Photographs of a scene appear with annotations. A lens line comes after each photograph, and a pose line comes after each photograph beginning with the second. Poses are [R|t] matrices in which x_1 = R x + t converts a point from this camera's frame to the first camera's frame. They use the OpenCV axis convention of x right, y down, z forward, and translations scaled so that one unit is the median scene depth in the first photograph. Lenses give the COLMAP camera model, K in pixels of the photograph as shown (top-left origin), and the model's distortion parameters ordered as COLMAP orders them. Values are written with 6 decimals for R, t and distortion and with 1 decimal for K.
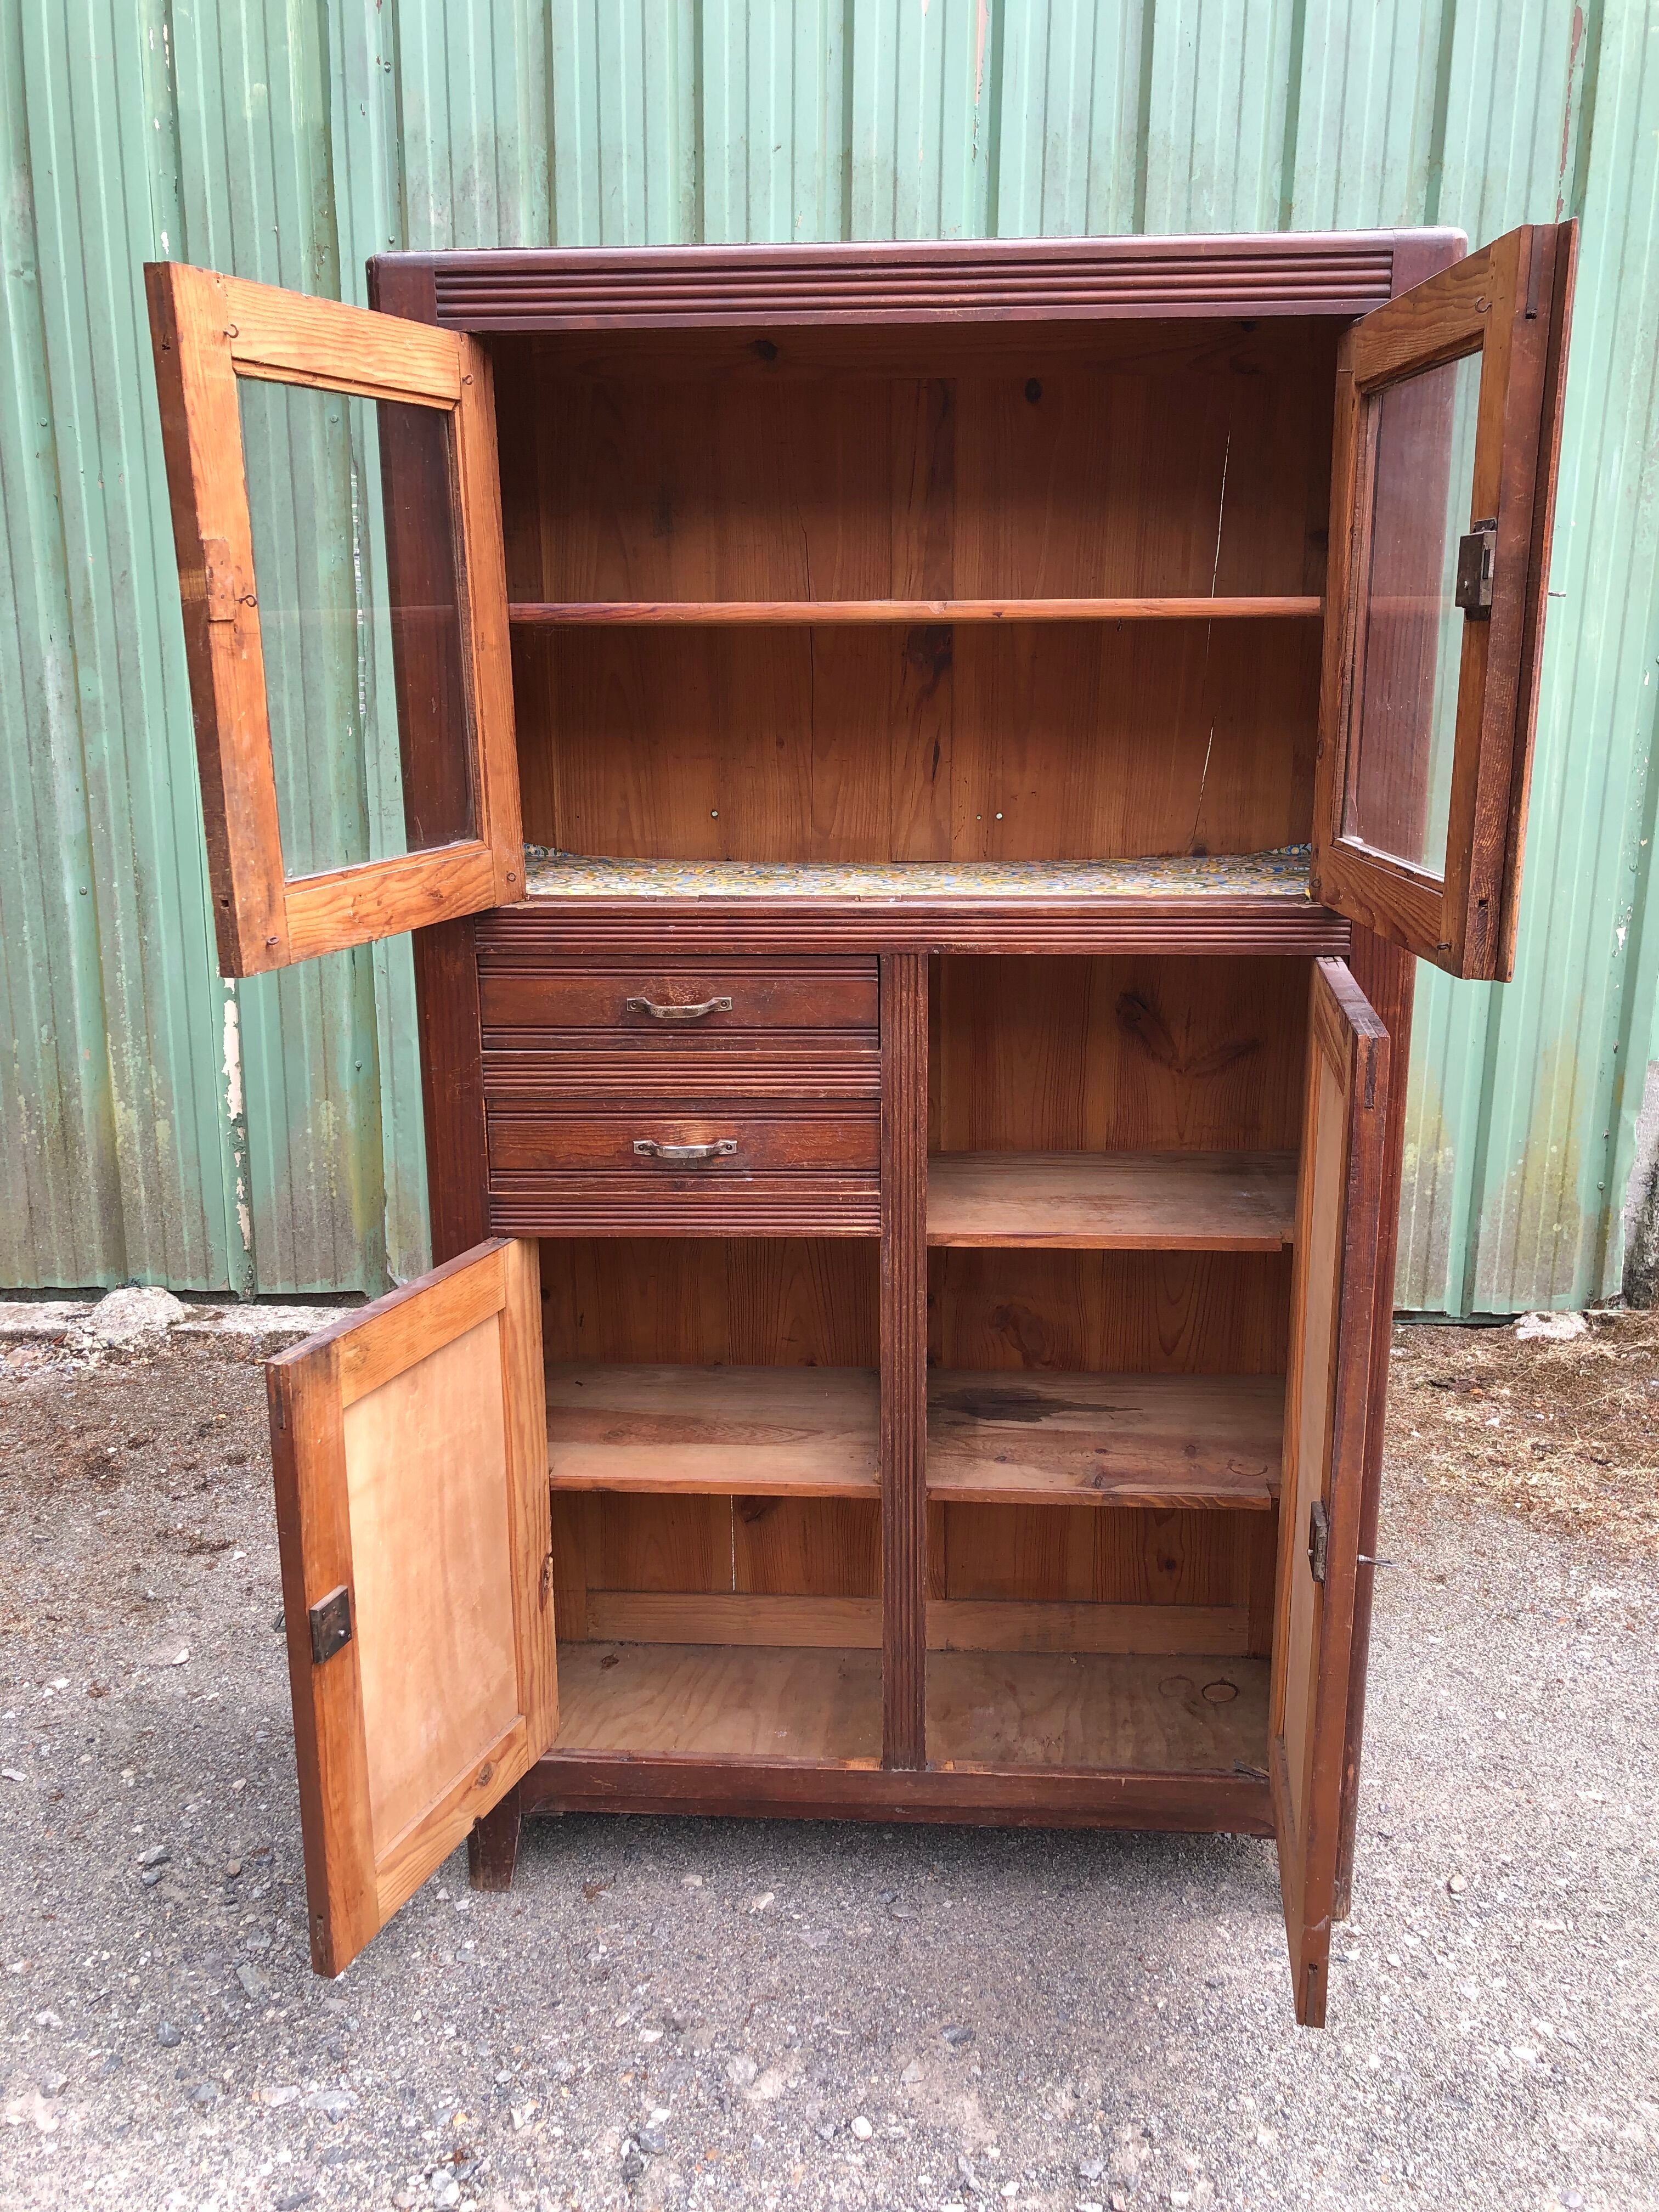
lens RADIAL K [[1772.1, 0, 848.7], [0, 1772.1, 1096.4], [0, 0, 1]] dist [0.027196, -0.024891]
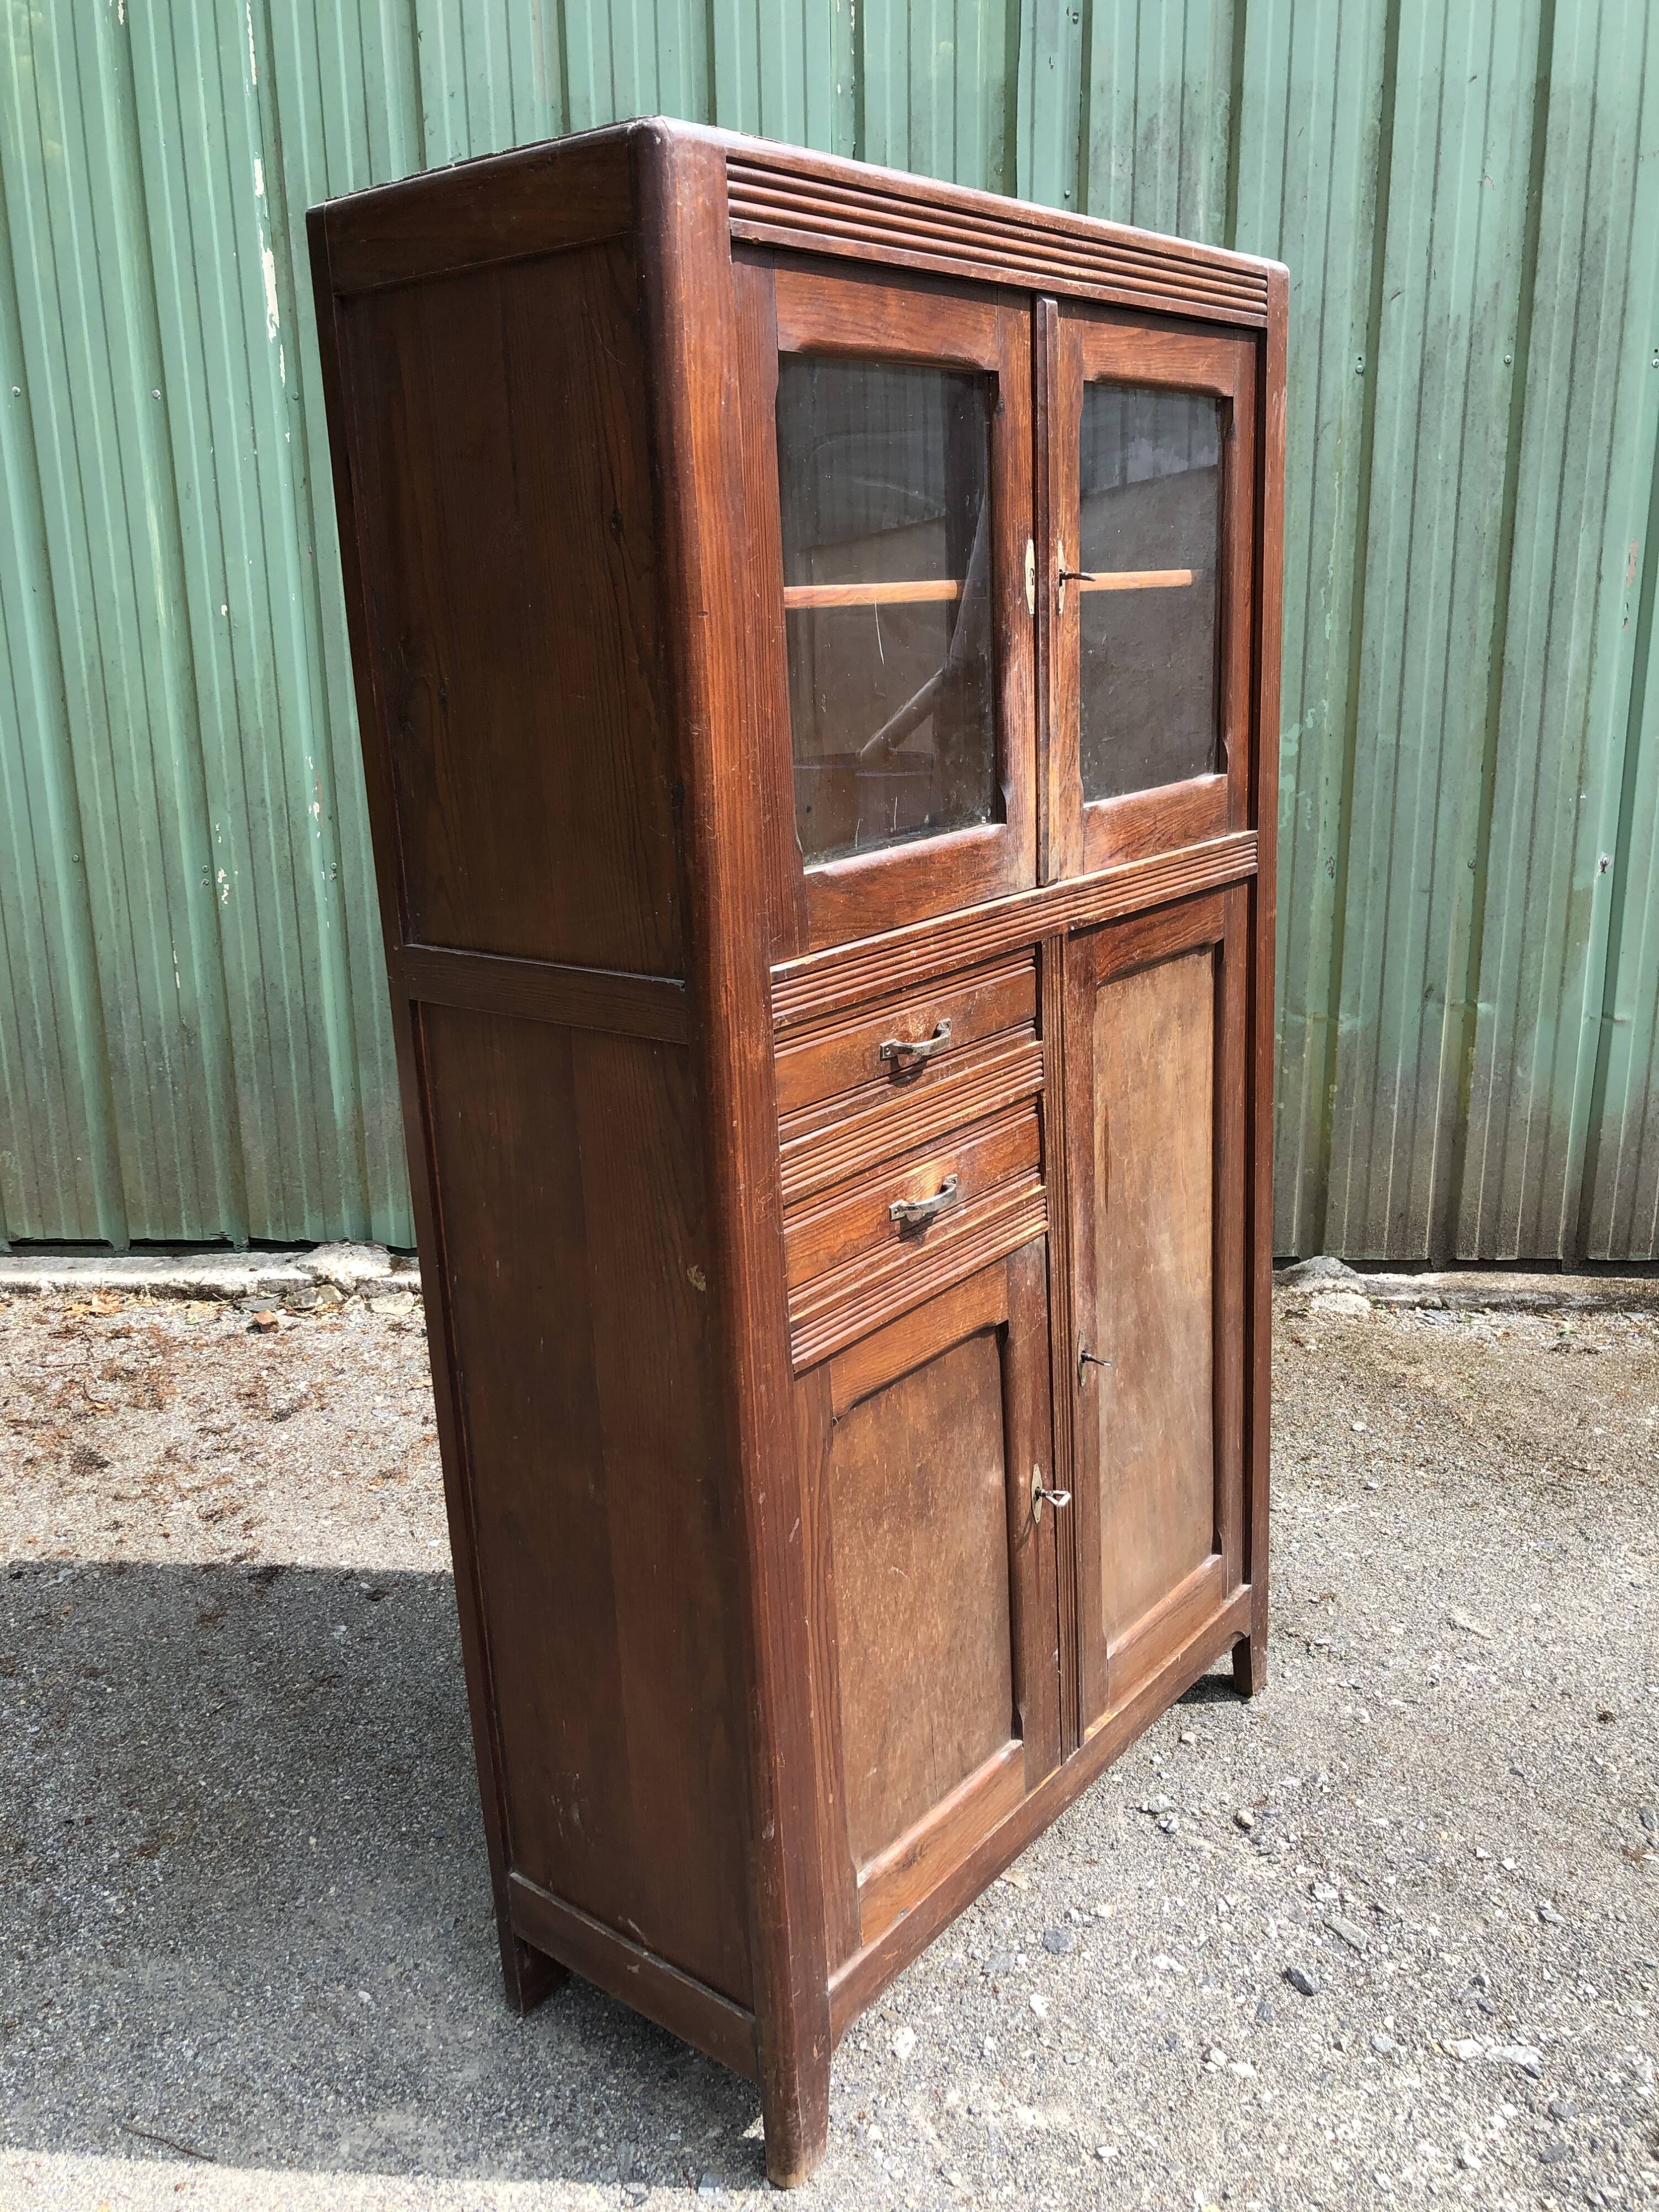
lens RADIAL K [[1772.1, 0, 829.9], [0, 1772.1, 1088.0], [0, 0, 1]] dist [0.027196, -0.024891]
pose [[0.997120, -0.007901, -0.075421, -0.377058], [0.009329, 0.999784, 0.018596, -0.002143], [0.075258, -0.019246, 0.996978, -0.011958]]
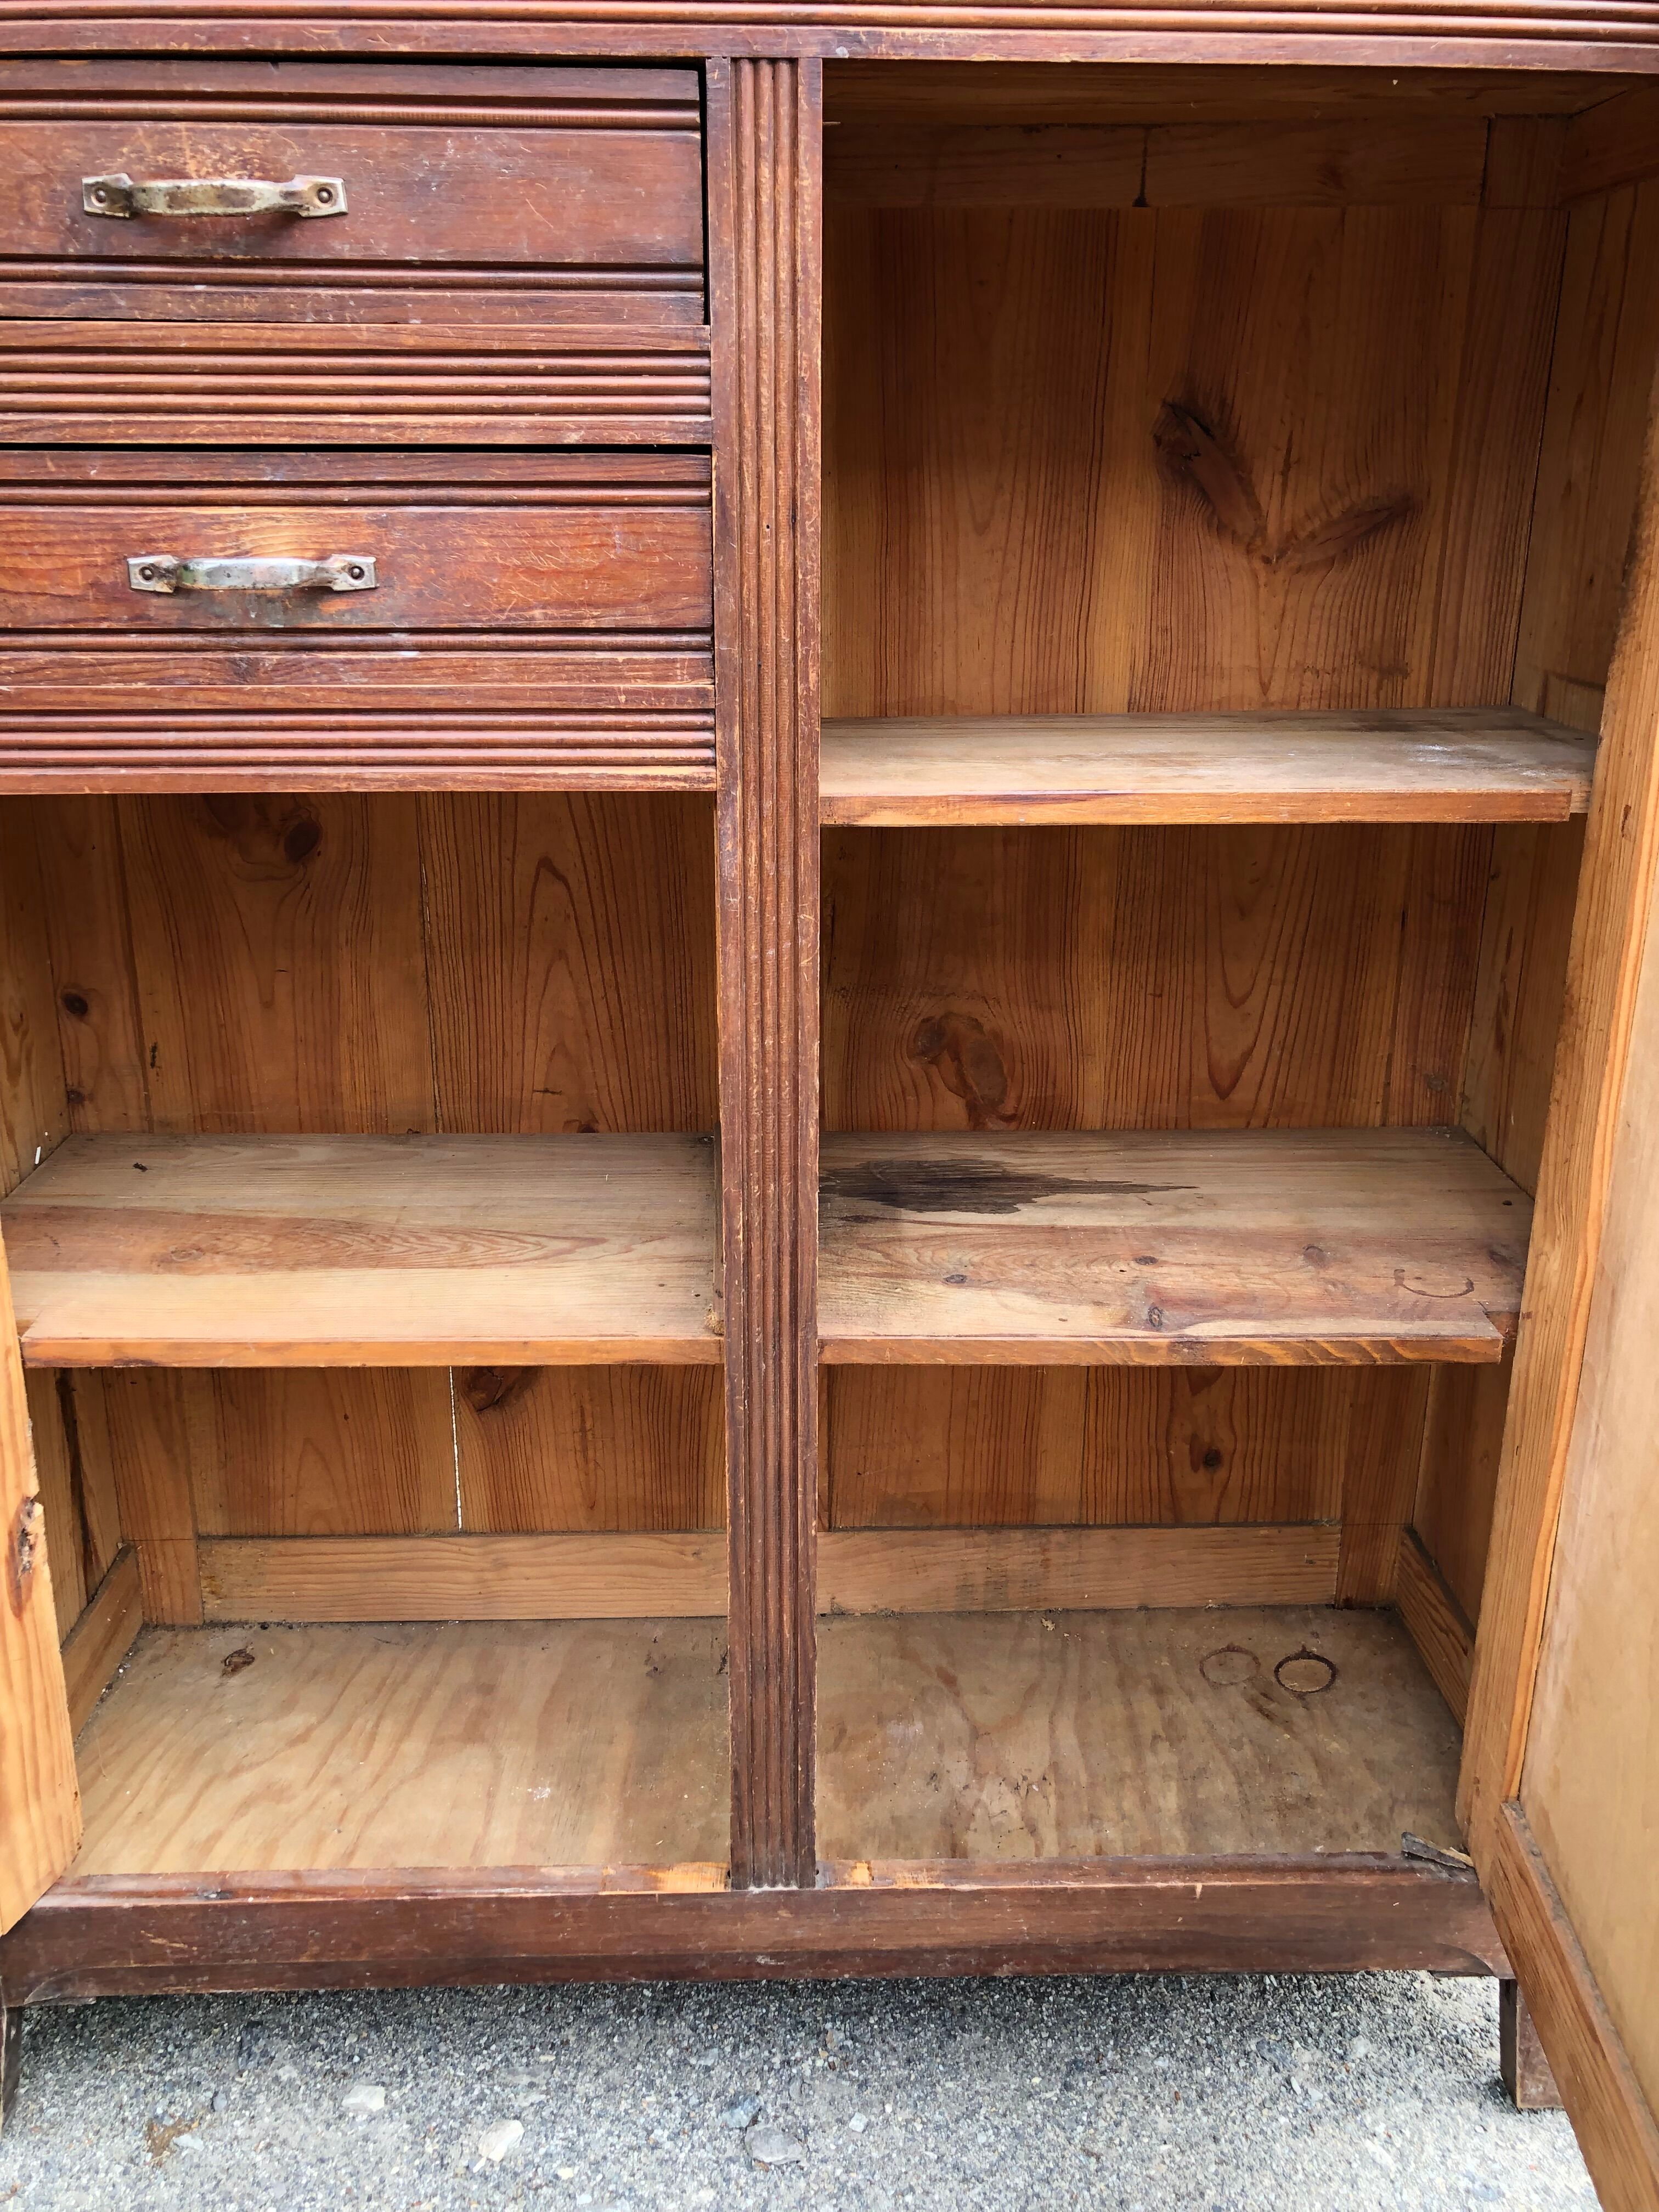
lens RADIAL K [[1772.1, 0, 841.5], [0, 1772.1, 1096.5], [0, 0, 1]] dist [0.027196, -0.024891]
pose [[0.995159, -0.015556, 0.097036, 0.003514], [0.008058, 0.996984, 0.077191, 0.081276], [-0.097944, -0.076036, 0.992283, 0.364380]]
